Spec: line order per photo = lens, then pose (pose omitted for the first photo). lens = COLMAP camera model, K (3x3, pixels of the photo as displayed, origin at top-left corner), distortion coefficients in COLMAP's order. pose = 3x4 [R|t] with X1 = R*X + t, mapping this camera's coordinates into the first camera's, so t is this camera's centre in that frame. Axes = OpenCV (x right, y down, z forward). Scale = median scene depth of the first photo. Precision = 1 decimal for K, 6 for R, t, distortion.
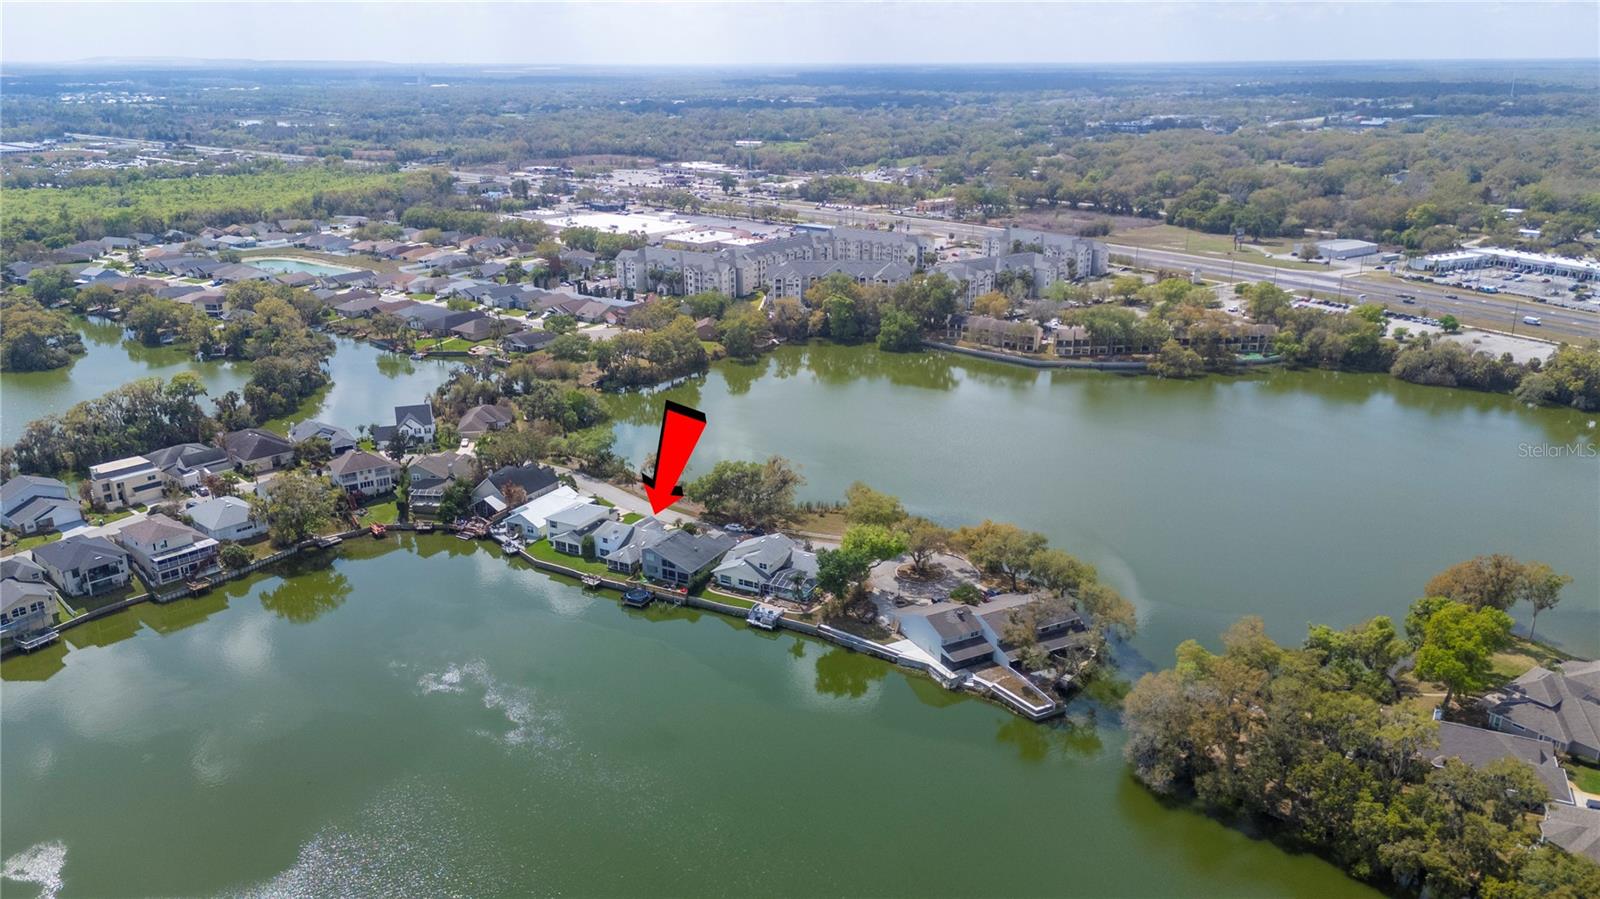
lens RADIAL K [[1172.1, 0, 798.2], [0, 1172.1, 450.6], [0, 0, 1]] dist [0.085157, -0.087212]
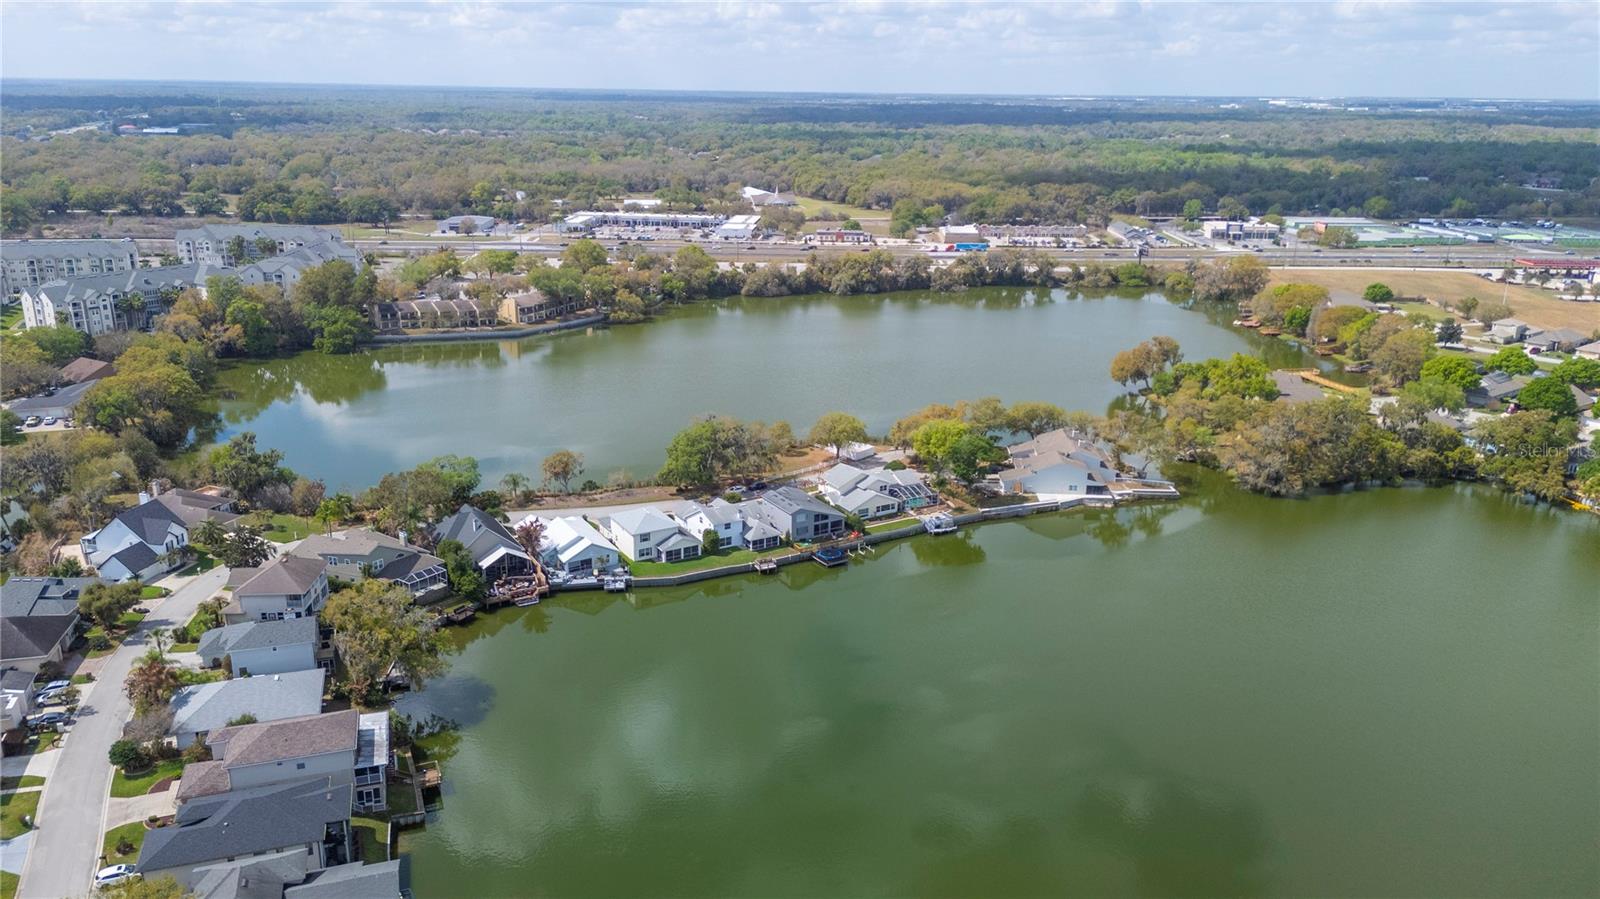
lens RADIAL K [[1172.1, 0, 798.2], [0, 1172.1, 450.6], [0, 0, 1]] dist [0.085157, -0.087212]
pose [[0.516780, -0.243000, 0.820908, -0.768114], [0.255997, 0.958861, 0.122680, -0.064254], [-0.816948, 0.146751, 0.557728, 0.431338]]
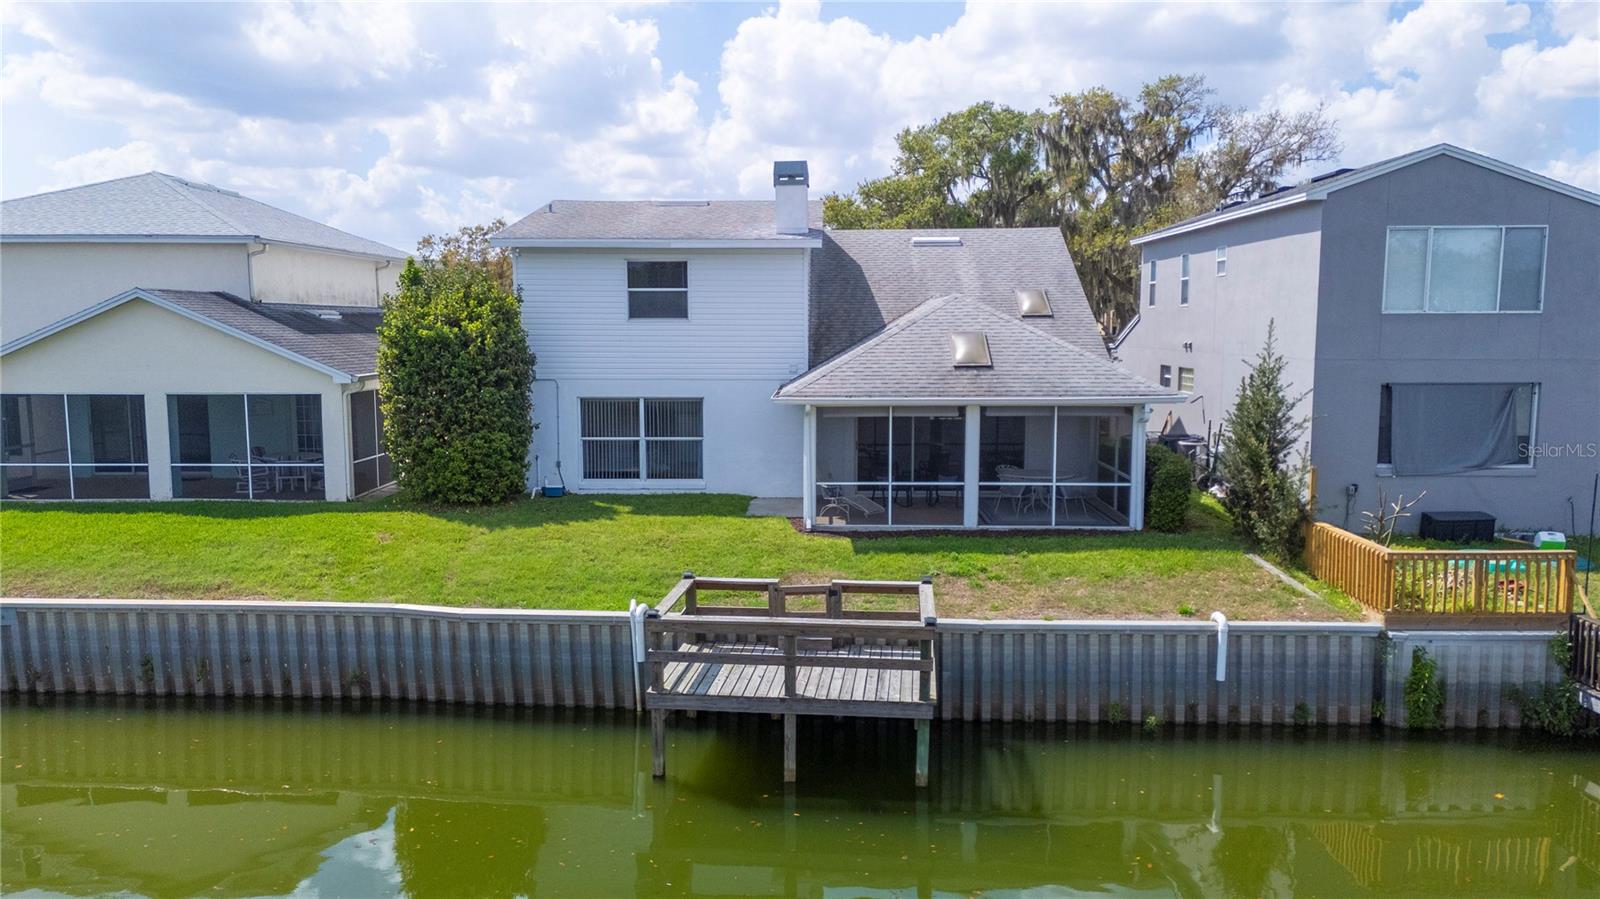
lens RADIAL K [[1170.7, 0, 802.4], [0, 1170.7, 458.4], [0, 0, 1]] dist [0.063577, -0.058702]
pose [[0.888511, -0.047517, 0.456388, -0.182304], [0.140661, 0.974944, -0.172336, 0.099124], [-0.436763, 0.217318, 0.872932, 0.844457]]
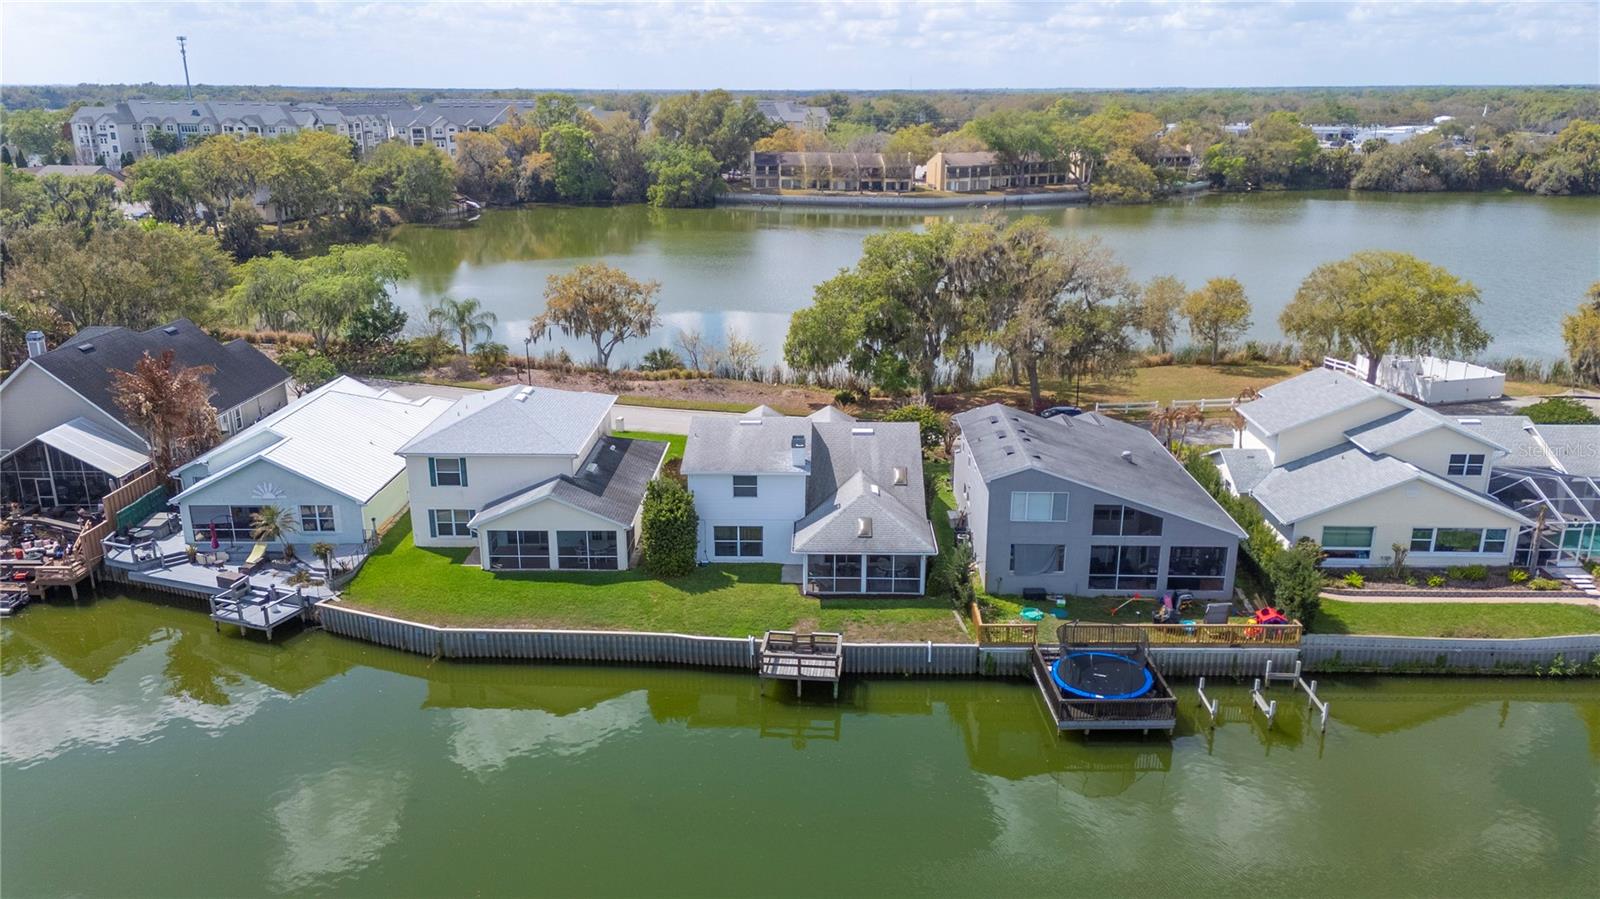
lens RADIAL K [[1172.1, 0, 798.2], [0, 1172.1, 450.6], [0, 0, 1]] dist [0.085157, -0.087212]
pose [[0.889458, -0.130432, 0.438009, -0.237264], [0.140343, 0.990054, 0.009830, 0.063121], [-0.434934, 0.052728, 0.898917, 0.721869]]
